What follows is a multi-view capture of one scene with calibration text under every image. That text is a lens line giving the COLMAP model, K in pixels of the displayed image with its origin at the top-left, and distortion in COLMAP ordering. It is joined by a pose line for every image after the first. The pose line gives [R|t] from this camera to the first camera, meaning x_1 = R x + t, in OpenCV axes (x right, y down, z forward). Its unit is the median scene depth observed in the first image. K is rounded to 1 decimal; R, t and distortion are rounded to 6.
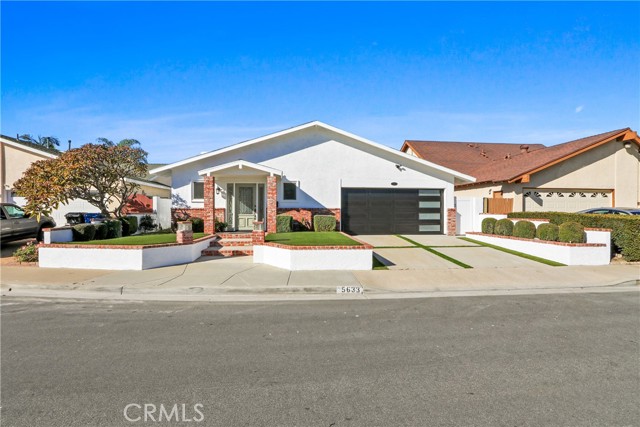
lens RADIAL K [[333.9, 0, 320.0], [0, 333.9, 213.5], [0, 0, 1]] dist [-0.002839, -0.000167]
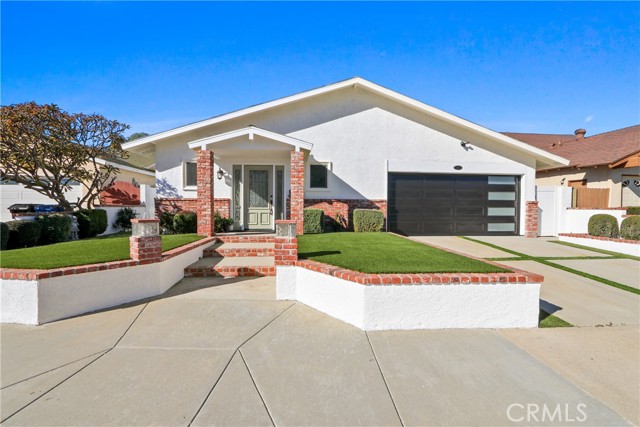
lens RADIAL K [[296.2, 0, 320.0], [0, 296.2, 213.5], [0, 0, 1]] dist [-0.010615, -0.000243]
pose [[0.999982, 0.004943, -0.003391, -0.085788], [-0.004887, 0.999856, 0.016267, 0.004331], [0.003471, -0.016250, 0.999862, 0.354843]]
